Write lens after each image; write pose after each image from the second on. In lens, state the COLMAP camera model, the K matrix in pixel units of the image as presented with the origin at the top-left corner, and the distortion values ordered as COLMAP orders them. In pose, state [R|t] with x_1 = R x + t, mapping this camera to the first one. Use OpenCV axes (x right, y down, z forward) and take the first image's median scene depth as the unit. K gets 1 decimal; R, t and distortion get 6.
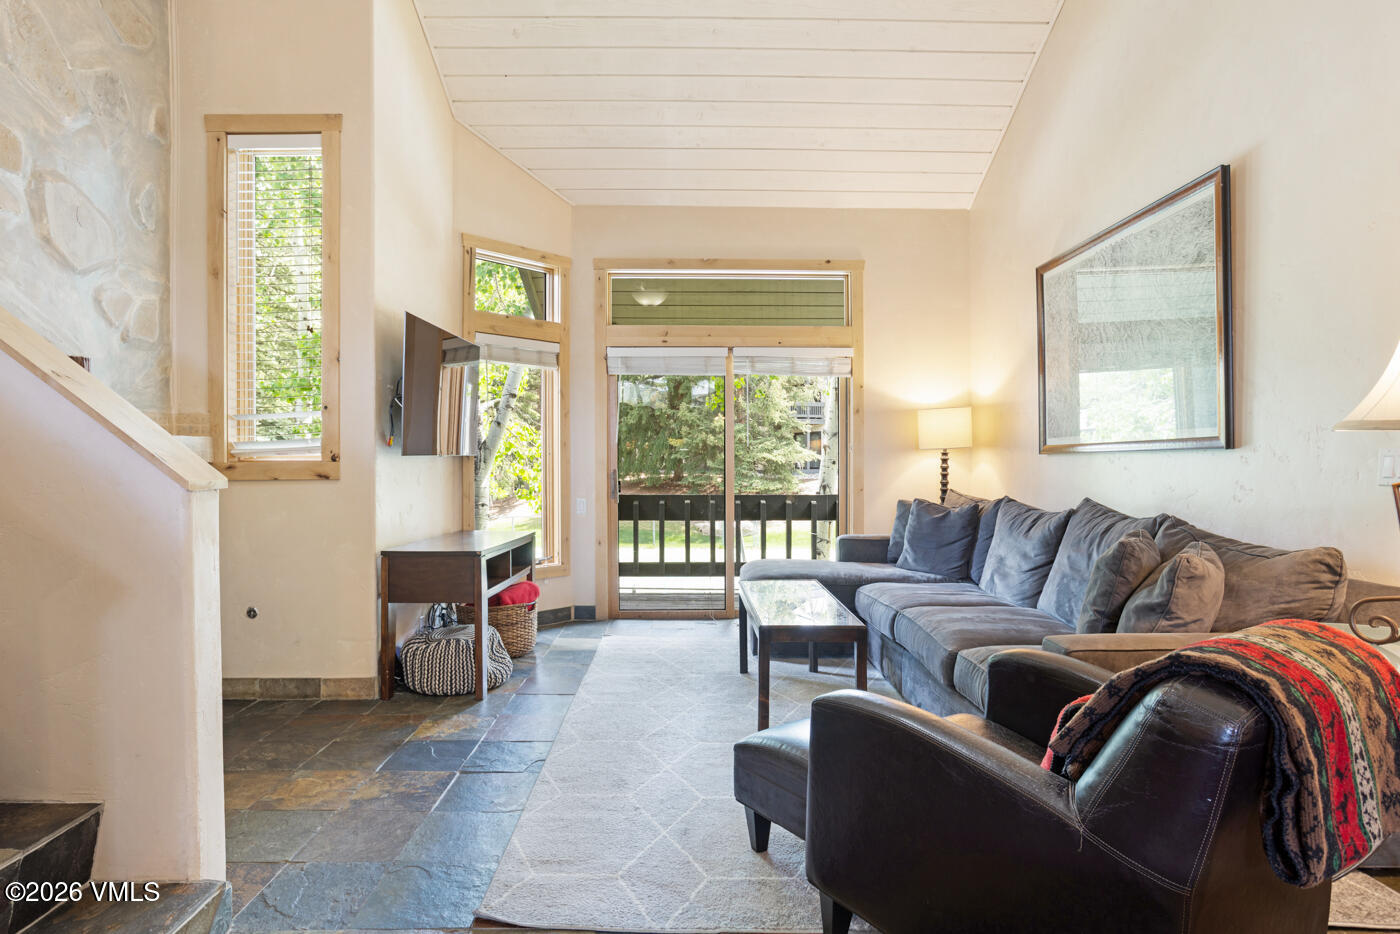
lens RADIAL K [[733.1, 0, 700.0], [0, 733.1, 467.0], [0, 0, 1]] dist [-0.011274, -0.000283]
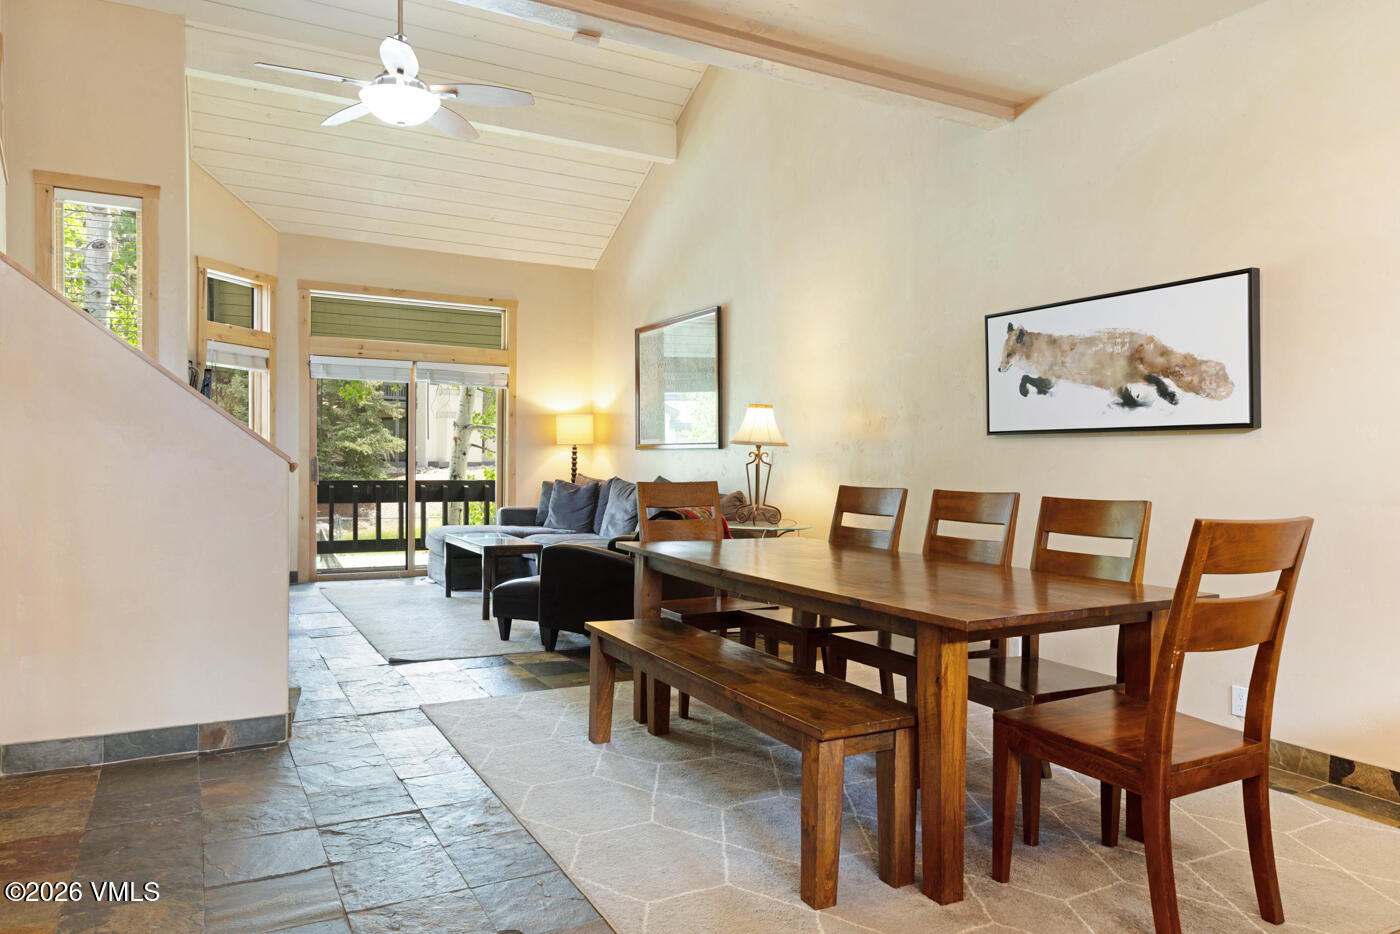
lens RADIAL K [[926.5, 0, 700.0], [0, 926.5, 467.0], [0, 0, 1]] dist [-0.114429, 0.000417]
pose [[0.882124, 0.006557, 0.470971, -0.281924], [-0.009997, 0.999938, 0.004803, 0.006879], [-0.470910, -0.008945, 0.882136, -0.660168]]
